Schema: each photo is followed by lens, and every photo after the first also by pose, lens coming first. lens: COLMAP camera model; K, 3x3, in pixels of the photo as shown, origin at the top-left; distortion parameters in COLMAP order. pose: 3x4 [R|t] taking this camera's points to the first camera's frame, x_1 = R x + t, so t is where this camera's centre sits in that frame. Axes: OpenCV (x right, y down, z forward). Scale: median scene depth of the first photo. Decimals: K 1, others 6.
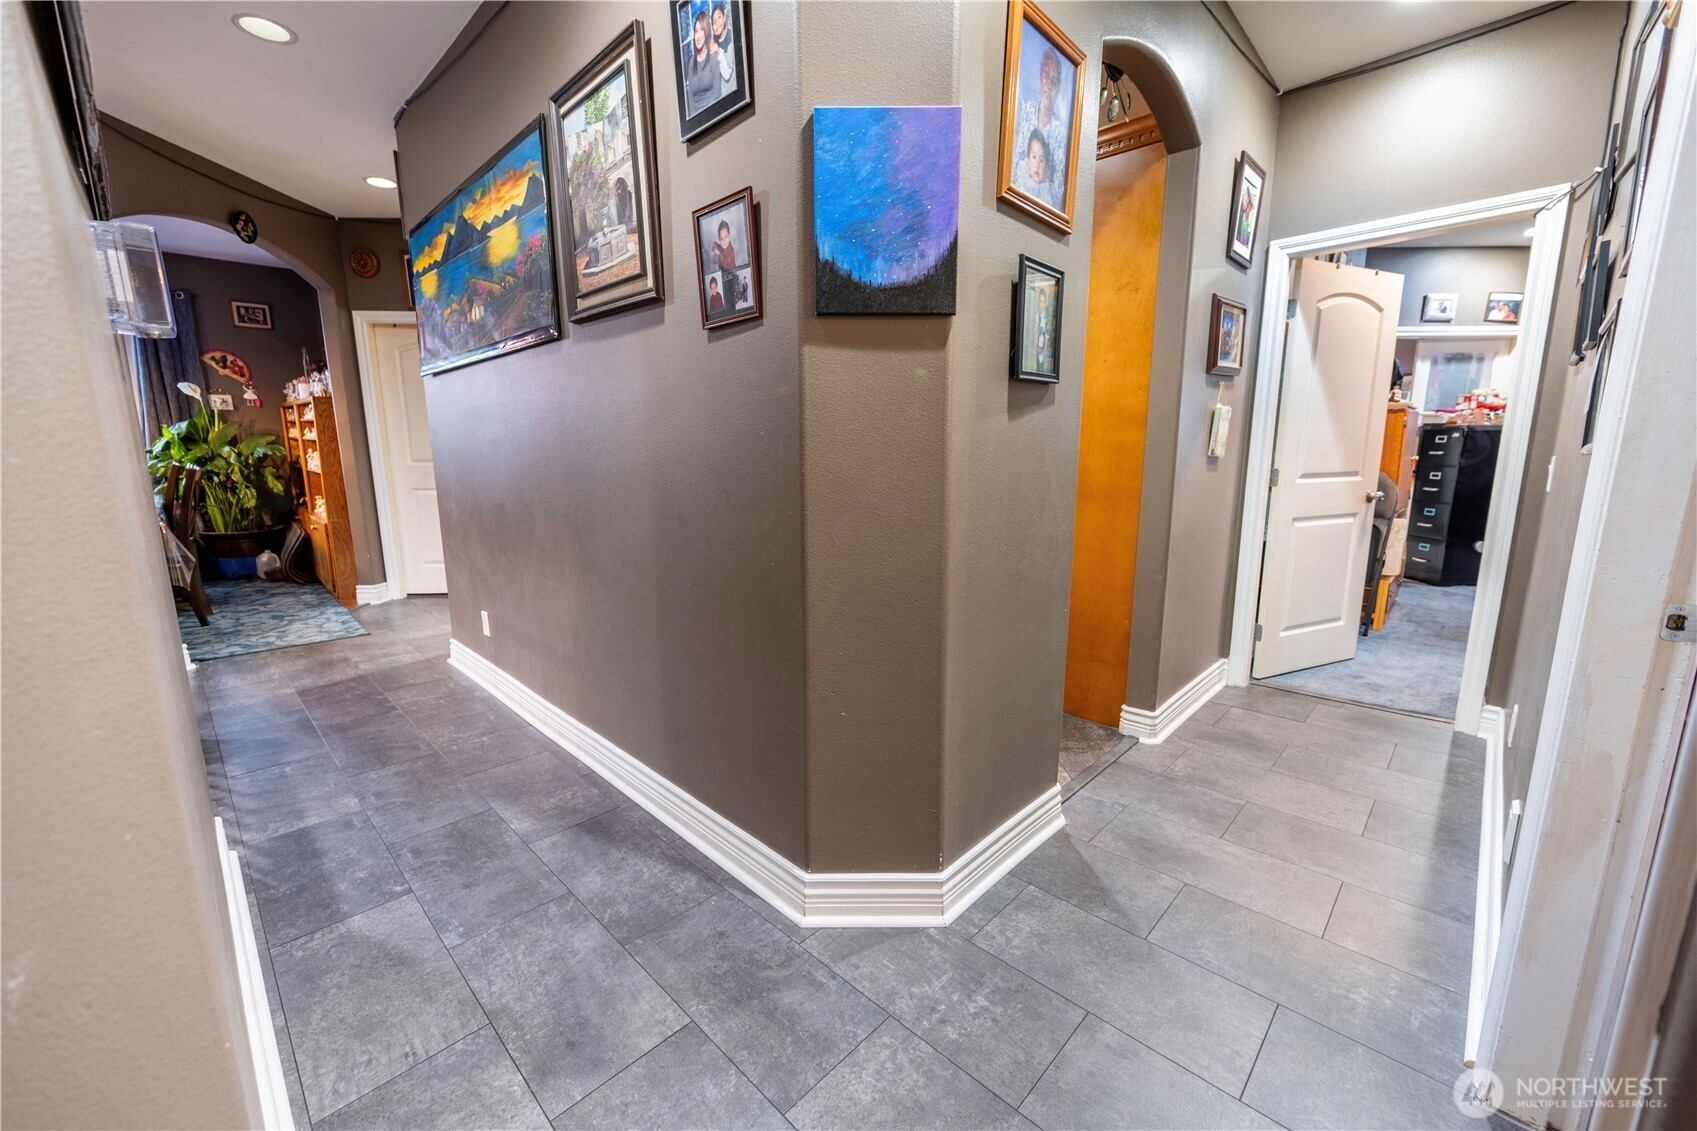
lens RADIAL K [[664.7, 0, 854.5], [0, 664.7, 566.3], [0, 0, 1]] dist [-0.002442, 0.000827]
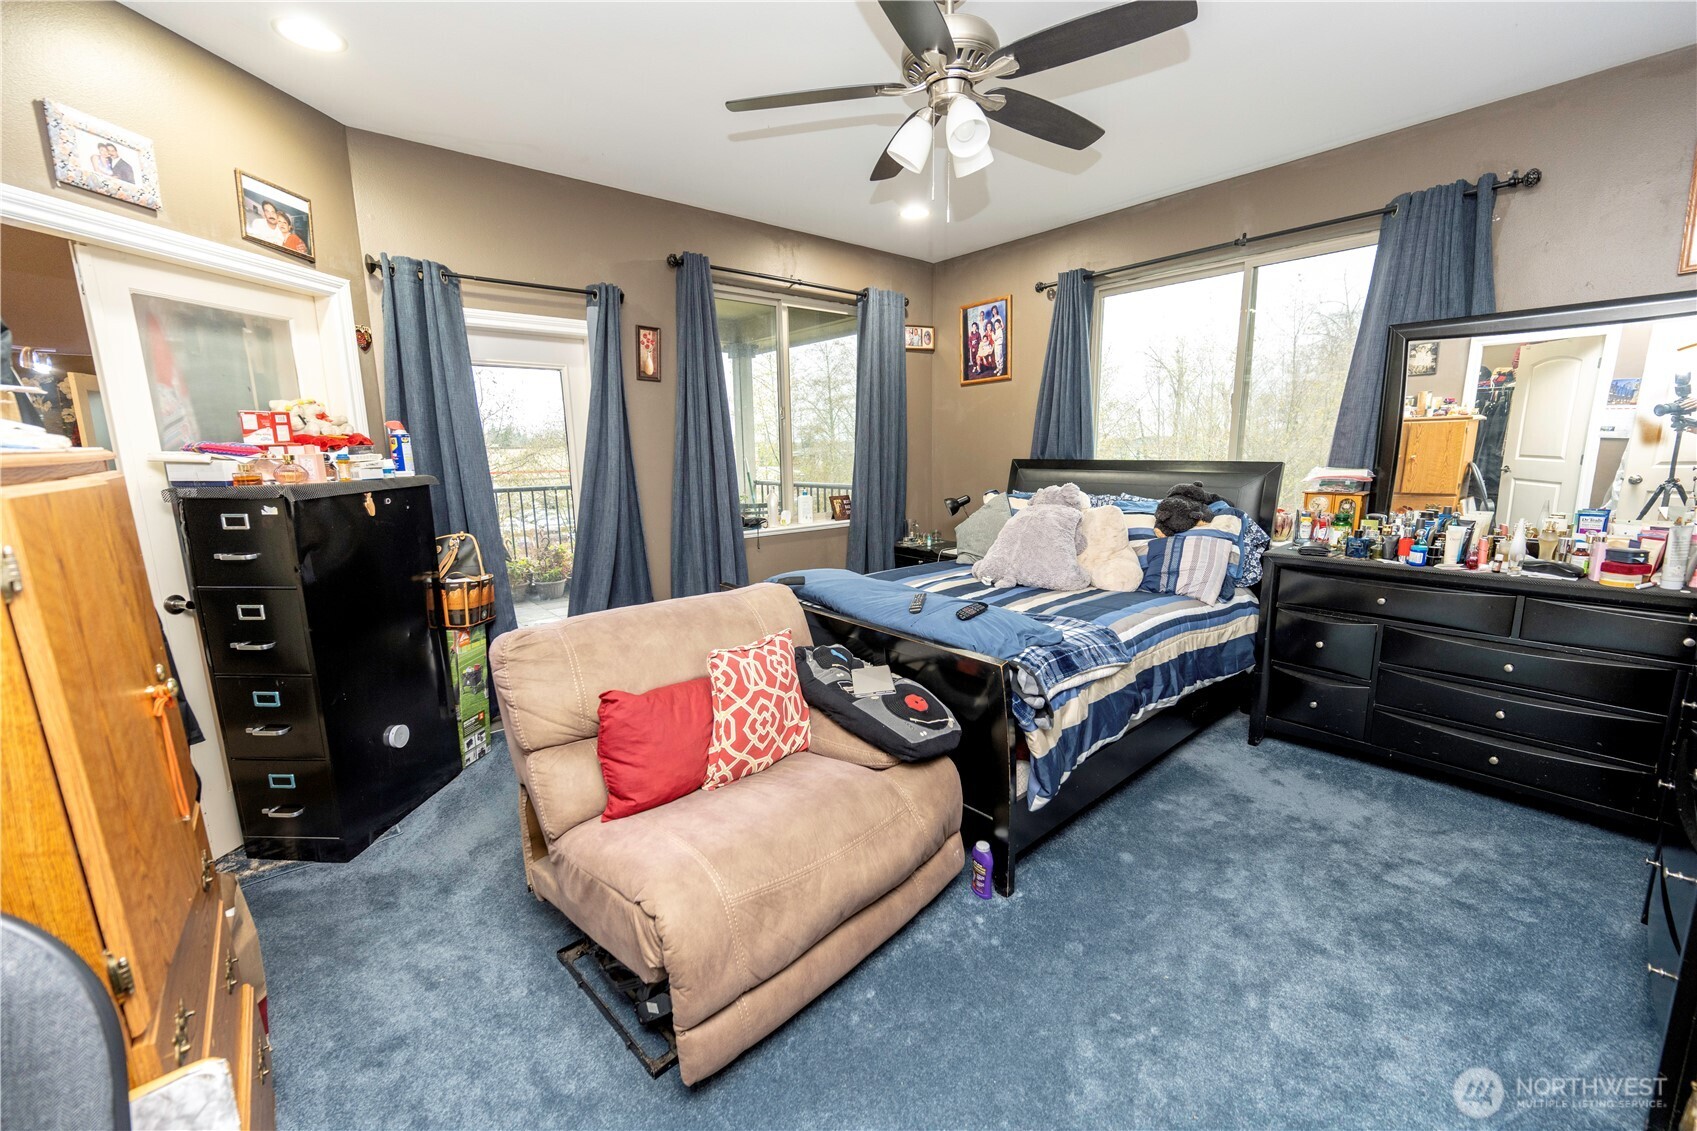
lens RADIAL K [[664.7, 0, 858.7], [0, 664.7, 573.9], [0, 0, 1]] dist [-0.002442, 0.000827]
pose [[0.092962, -0.173652, 0.980410, 0.527404], [0.196502, 0.968507, 0.152911, -0.147716], [-0.976087, 0.178438, 0.124157, 0.596375]]
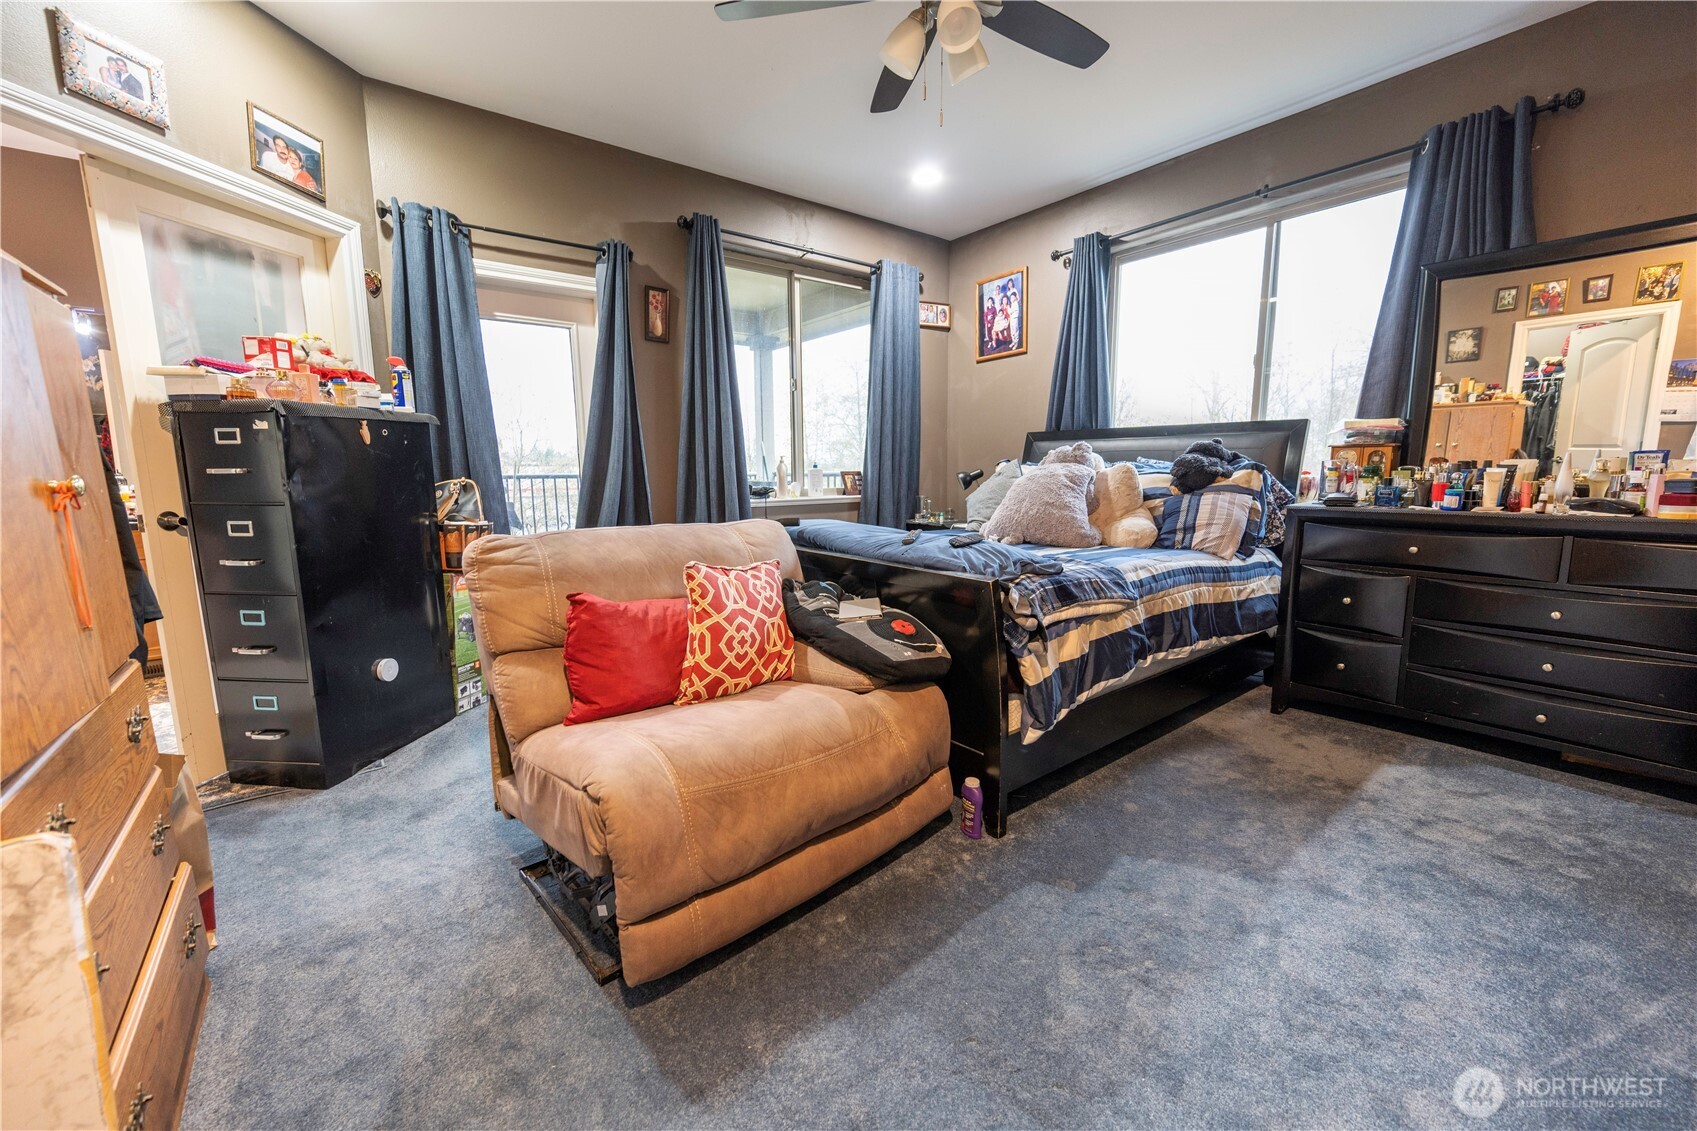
lens RADIAL K [[664.7, 0, 854.8], [0, 664.7, 565.1], [0, 0, 1]] dist [-0.002442, 0.000827]
pose [[0.138764, -0.141323, 0.980190, 0.537010], [0.187932, 0.975538, 0.114047, -0.091696], [-0.972330, 0.168383, 0.161929, 0.586082]]
